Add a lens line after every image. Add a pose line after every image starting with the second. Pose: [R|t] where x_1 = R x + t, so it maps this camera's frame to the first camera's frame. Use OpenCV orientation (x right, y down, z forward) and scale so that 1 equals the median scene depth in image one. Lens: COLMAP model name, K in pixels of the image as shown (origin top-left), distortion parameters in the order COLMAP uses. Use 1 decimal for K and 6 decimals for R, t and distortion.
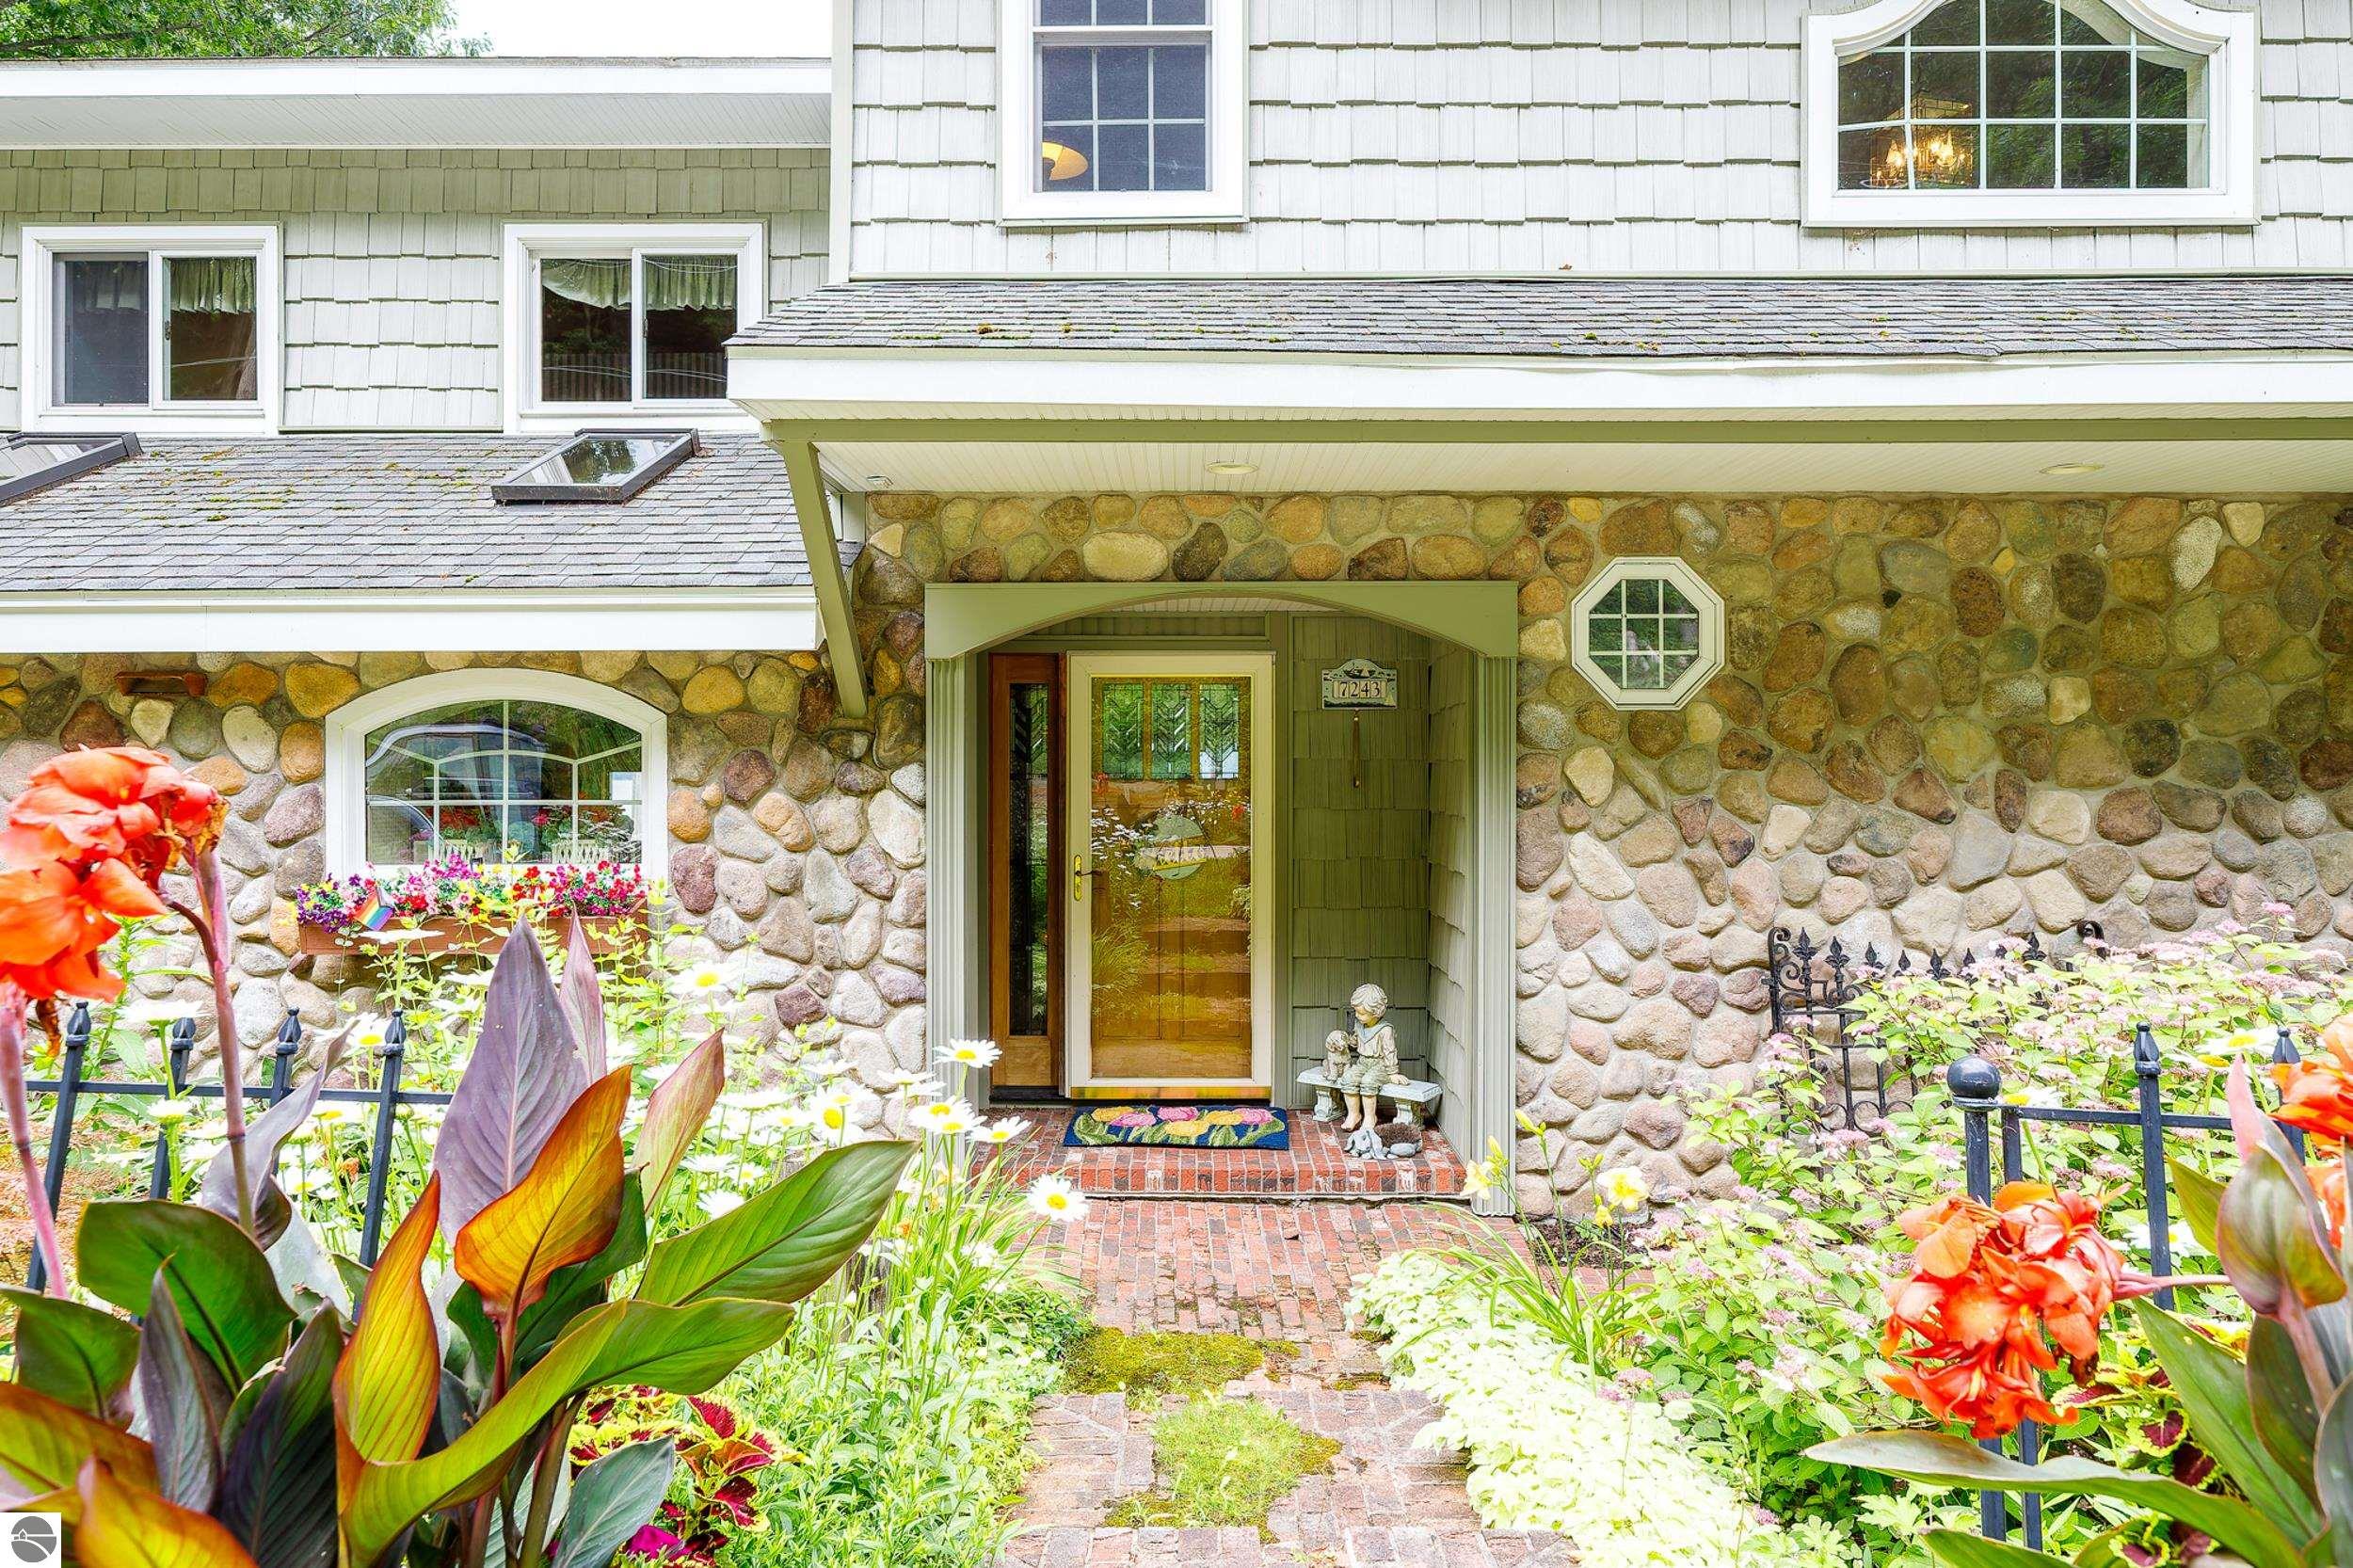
lens RADIAL K [[1424.4, 0, 1176.2], [0, 1424.4, 778.2], [0, 0, 1]] dist [0.006895, 0.001048]
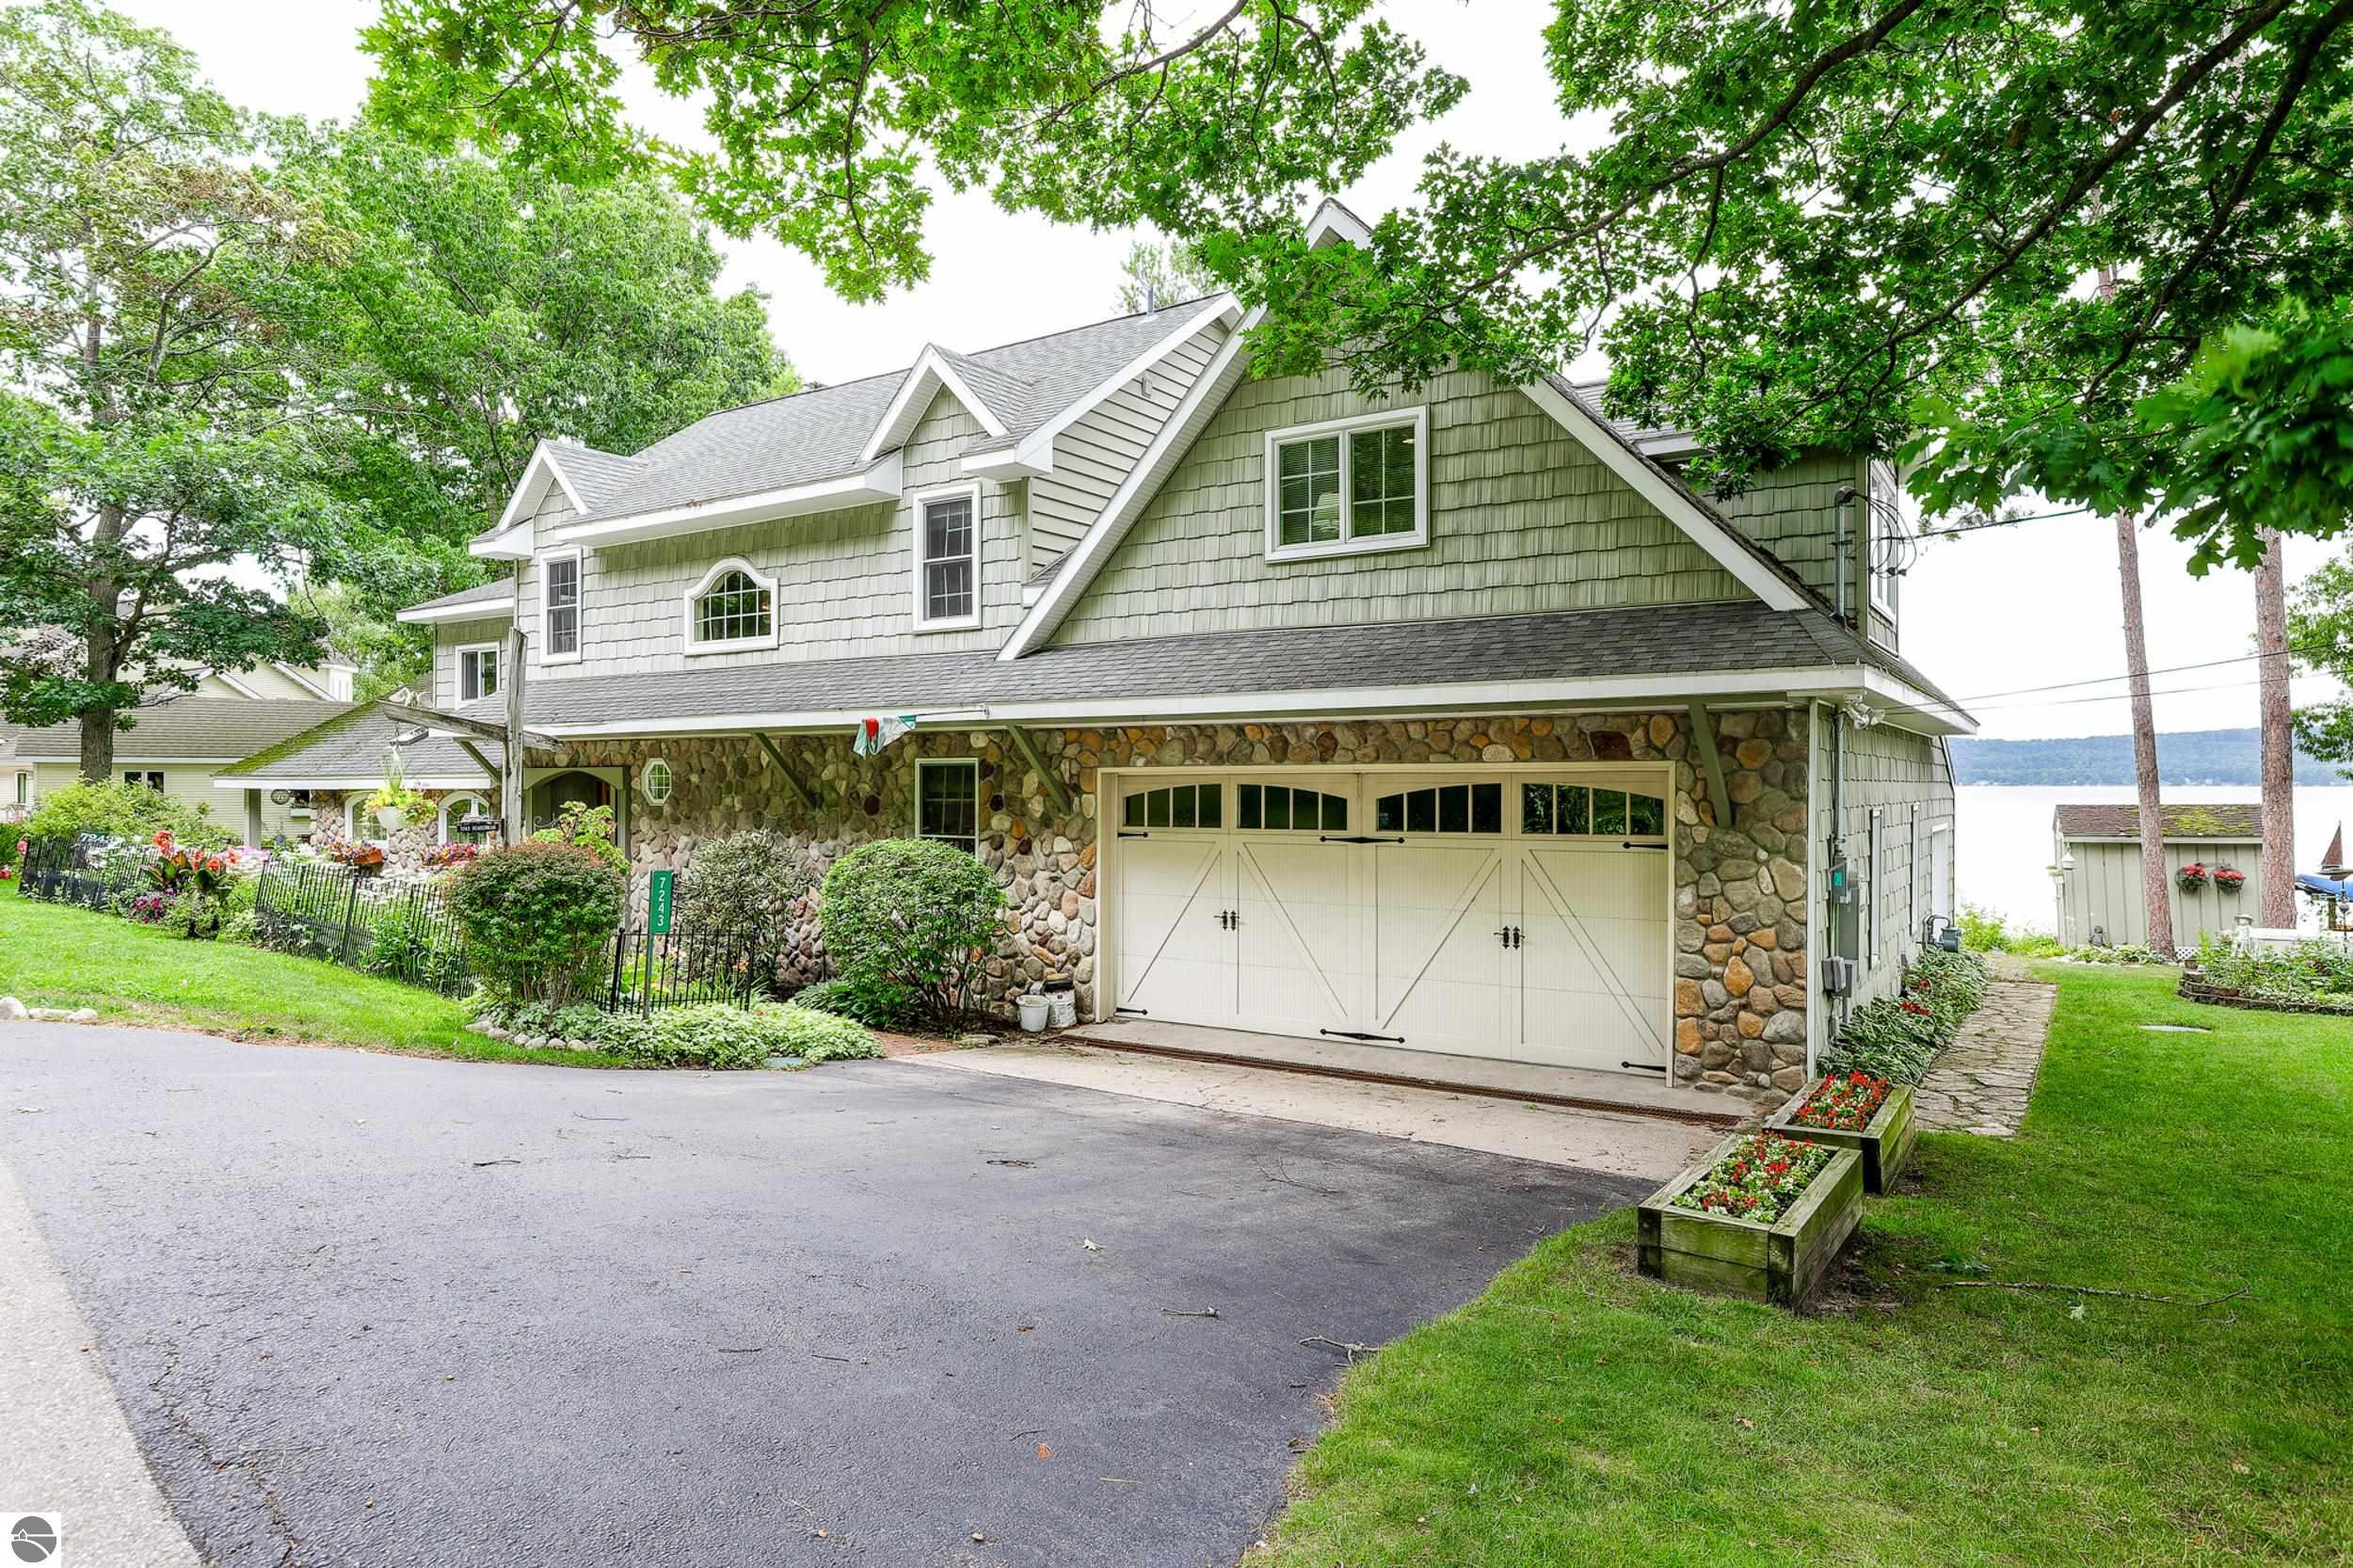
lens RADIAL K [[1424.4, 0, 1176.9], [0, 1424.4, 788.9], [0, 0, 1]] dist [0.006895, 0.001048]
pose [[0.836143, -0.000586, -0.548512, 3.052750], [-0.005359, 0.999943, -0.009236, -0.063027], [0.548486, 0.010662, 0.836092, -1.031302]]
